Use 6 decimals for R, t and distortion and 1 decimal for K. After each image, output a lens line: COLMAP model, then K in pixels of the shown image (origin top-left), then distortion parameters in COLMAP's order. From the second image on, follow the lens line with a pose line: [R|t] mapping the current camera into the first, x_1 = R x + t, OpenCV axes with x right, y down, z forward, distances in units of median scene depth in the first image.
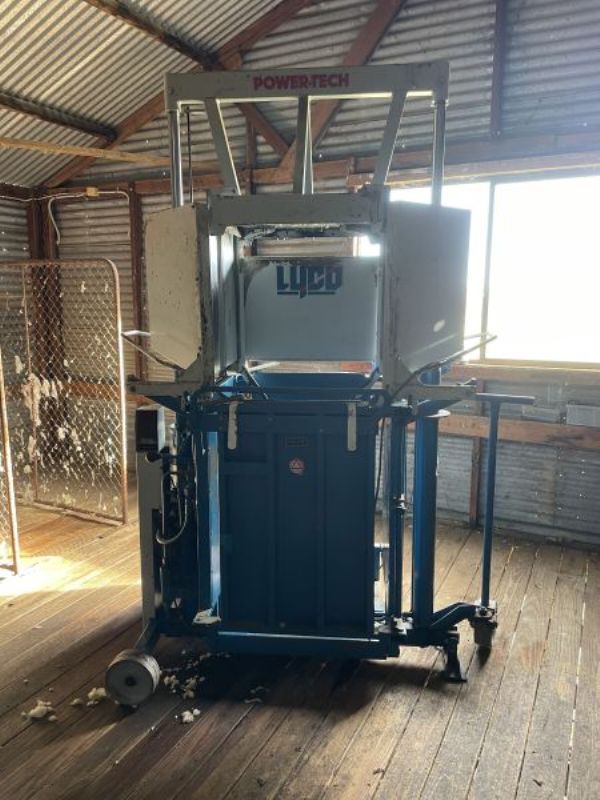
lens RADIAL K [[620.5, 0, 303.5], [0, 620.5, 392.5], [0, 0, 1]] dist [0.091440, -0.126385]
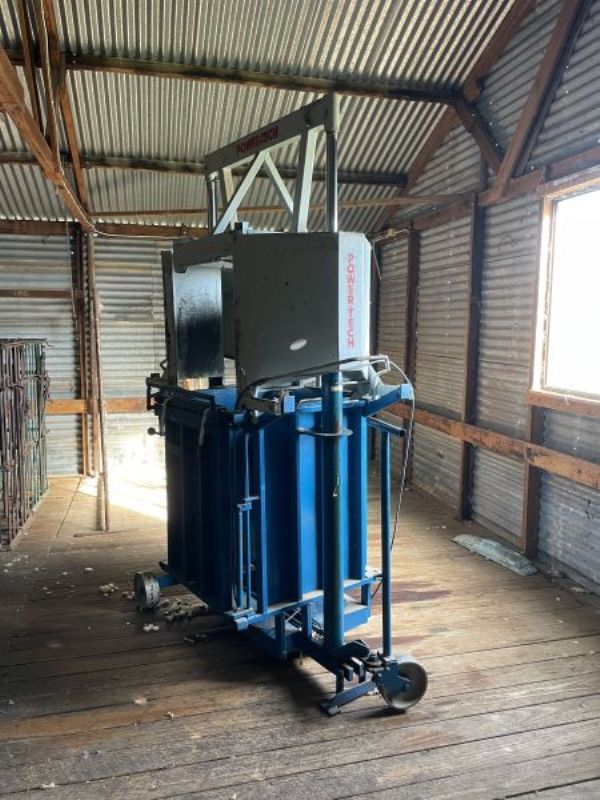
lens RADIAL K [[620.5, 0, 303.5], [0, 620.5, 392.5], [0, 0, 1]] dist [0.091440, -0.126385]
pose [[0.648580, 0.089947, -0.755813, 0.930667], [-0.126210, 0.991956, 0.009745, -0.036173], [0.750610, 0.089071, 0.654714, 0.301951]]
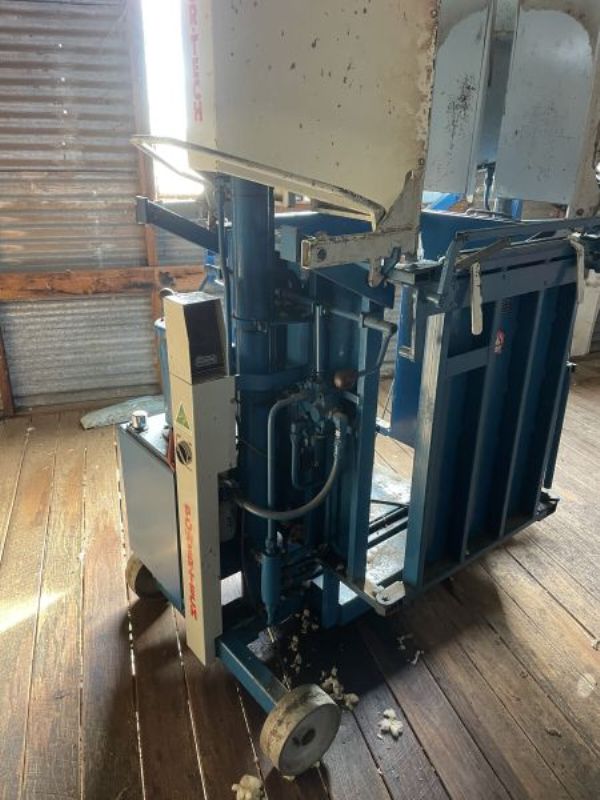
lens RADIAL K [[615.9, 0, 300.0], [0, 615.9, 400.0], [0, 0, 1]] dist [0.002162, 0.000861]
pose [[0.714034, -0.268732, 0.646482, -0.565201], [0.100188, 0.953116, 0.285539, -0.036658], [-0.692905, -0.139115, 0.707481, 0.592582]]
